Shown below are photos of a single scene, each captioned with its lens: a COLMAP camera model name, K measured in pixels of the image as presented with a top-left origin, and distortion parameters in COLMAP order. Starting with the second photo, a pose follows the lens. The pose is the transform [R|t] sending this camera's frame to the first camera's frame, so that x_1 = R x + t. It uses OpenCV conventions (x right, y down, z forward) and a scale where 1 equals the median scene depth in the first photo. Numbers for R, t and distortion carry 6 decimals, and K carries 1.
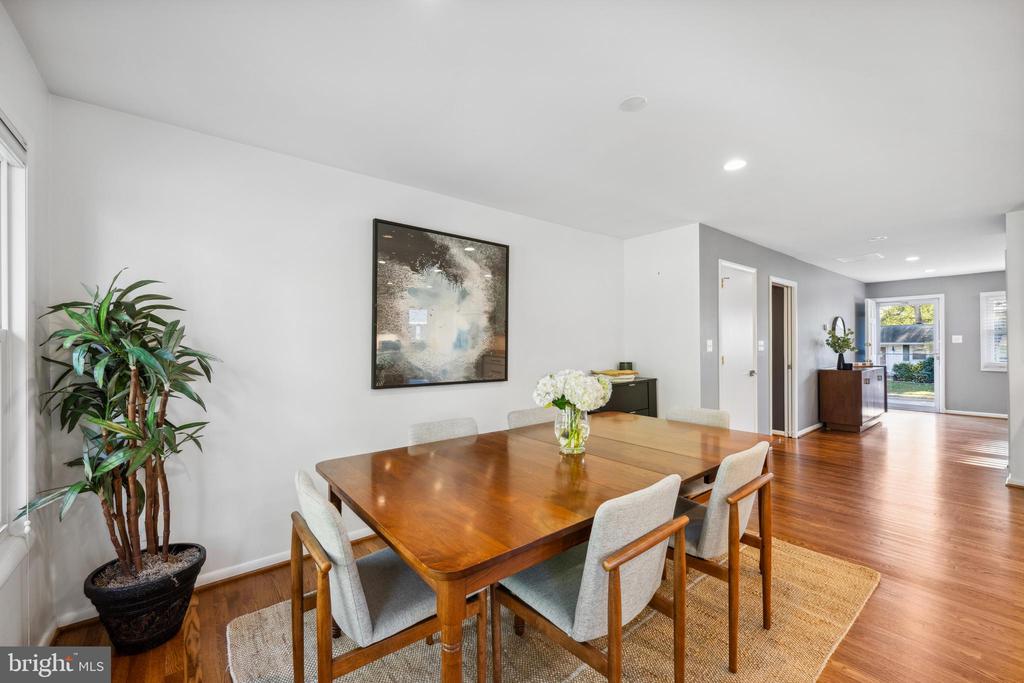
lens RADIAL K [[408.3, 0, 515.2], [0, 408.3, 342.9], [0, 0, 1]] dist [0.001059, 0.000139]
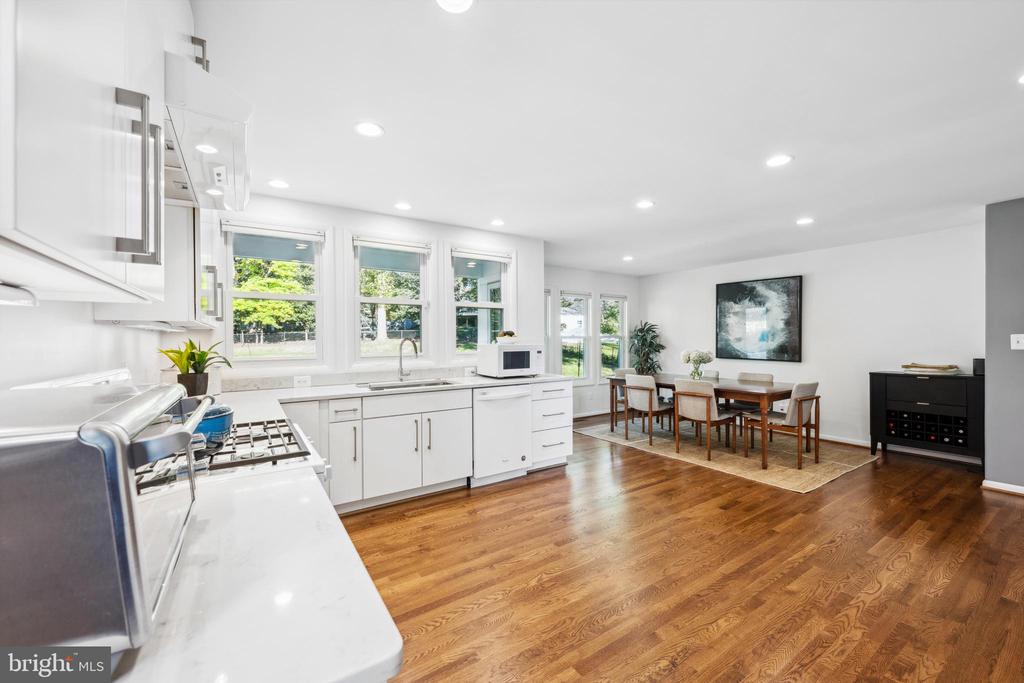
lens RADIAL K [[408.3, 0, 505.4], [0, 408.3, 339.8], [0, 0, 1]] dist [0.001059, 0.000139]
pose [[-0.101231, 0.007800, -0.994832, 1.053258], [0.007918, 0.999944, 0.007034, -0.007749], [0.994831, -0.007165, -0.101287, 0.022140]]
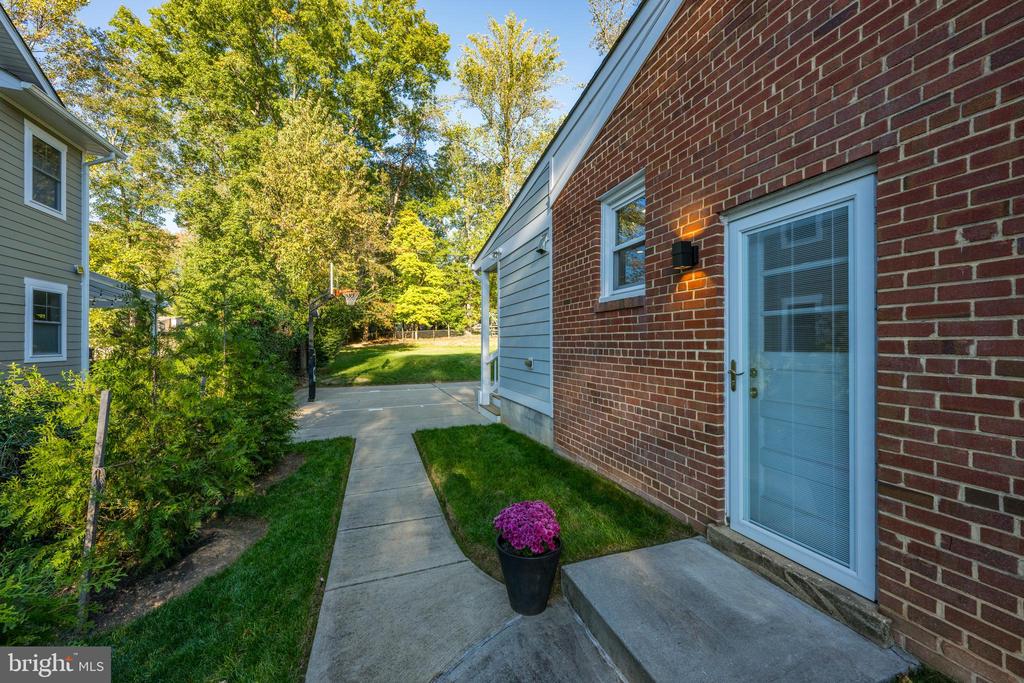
lens RADIAL K [[408.3, 0, 507.8], [0, 408.3, 343.8], [0, 0, 1]] dist [0.001059, 0.000139]
pose [[-0.349965, 0.008730, -0.936722, 1.850907], [0.004608, 0.999961, 0.007598, 0.089787], [0.936752, -0.001658, -0.349991, 0.042944]]
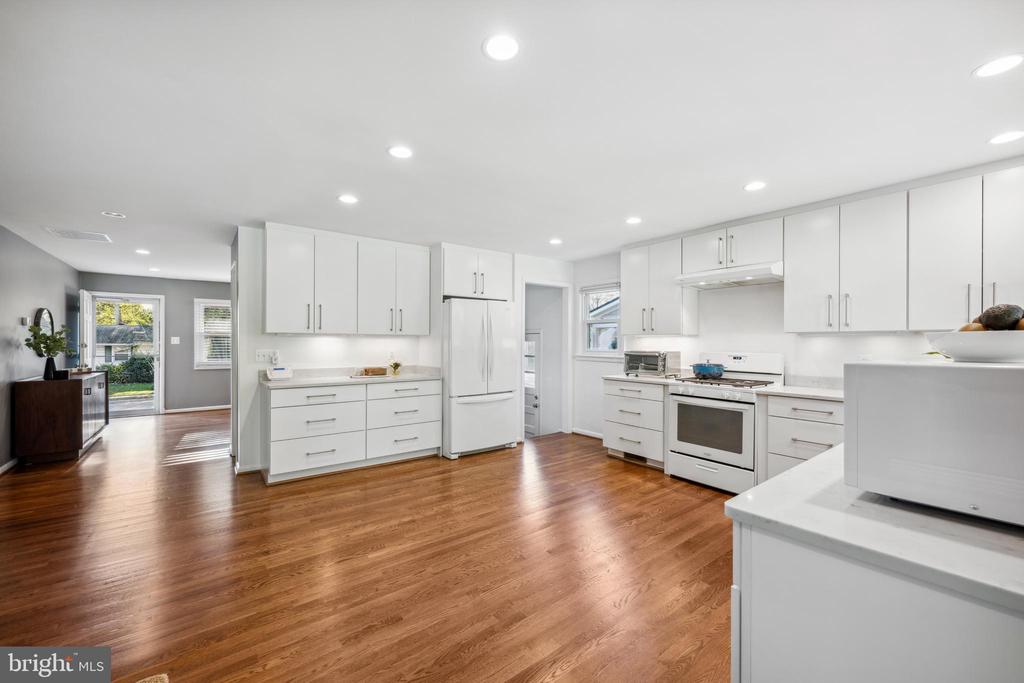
lens RADIAL K [[408.3, 0, 511.3], [0, 408.3, 345.3], [0, 0, 1]] dist [0.001059, 0.000139]
pose [[0.027685, 0.001237, 0.999616, 0.090336], [-0.004965, 0.999987, -0.001100, 0.000367], [-0.999604, -0.004932, 0.027691, 0.166323]]
